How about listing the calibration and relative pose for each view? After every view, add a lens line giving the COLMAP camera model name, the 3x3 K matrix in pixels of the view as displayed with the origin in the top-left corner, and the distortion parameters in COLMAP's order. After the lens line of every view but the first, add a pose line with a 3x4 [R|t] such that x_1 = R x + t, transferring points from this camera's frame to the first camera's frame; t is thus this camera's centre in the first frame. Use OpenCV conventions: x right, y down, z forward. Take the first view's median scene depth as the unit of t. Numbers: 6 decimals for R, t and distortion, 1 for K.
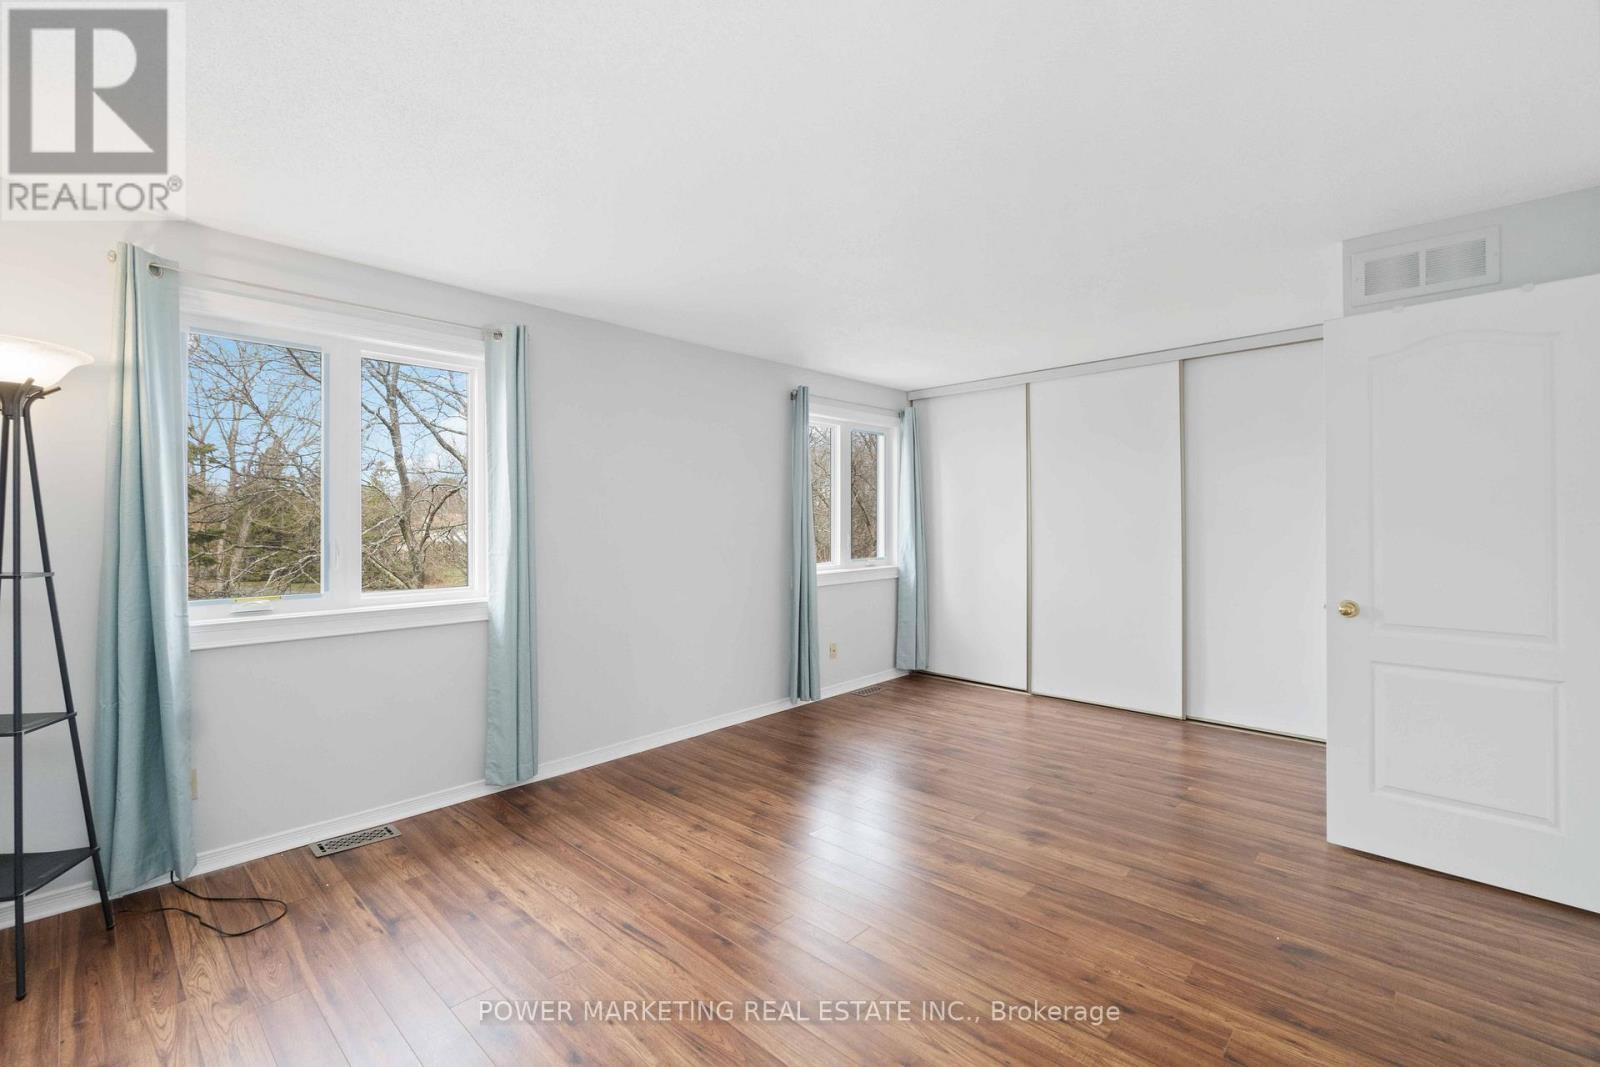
lens RADIAL K [[695.7, 0, 792.0], [0, 695.7, 546.0], [0, 0, 1]] dist [0.001467, 0.000235]
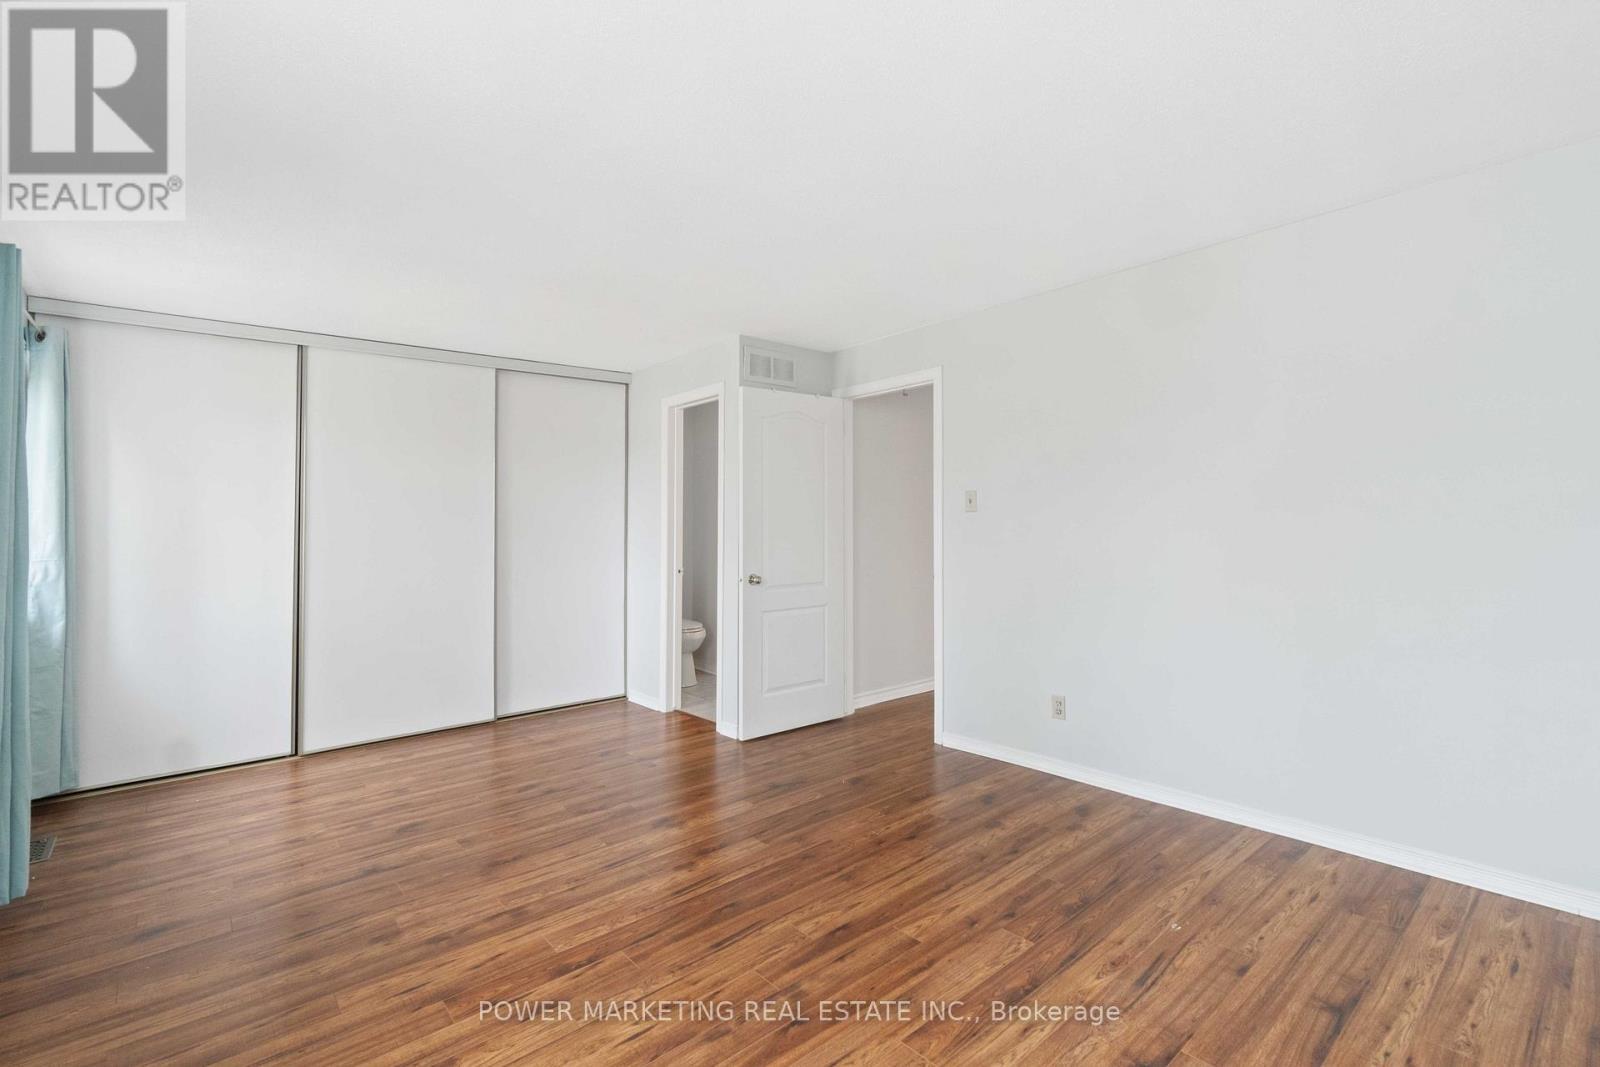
lens RADIAL K [[727.7, 0, 831.4], [0, 727.7, 533.2], [0, 0, 1]] dist [-0.008266, 0.000106]
pose [[0.079340, -0.008659, 0.996810, -0.621554], [0.047885, 0.998841, 0.004865, -0.007234], [-0.995697, 0.047347, 0.079662, 0.570870]]
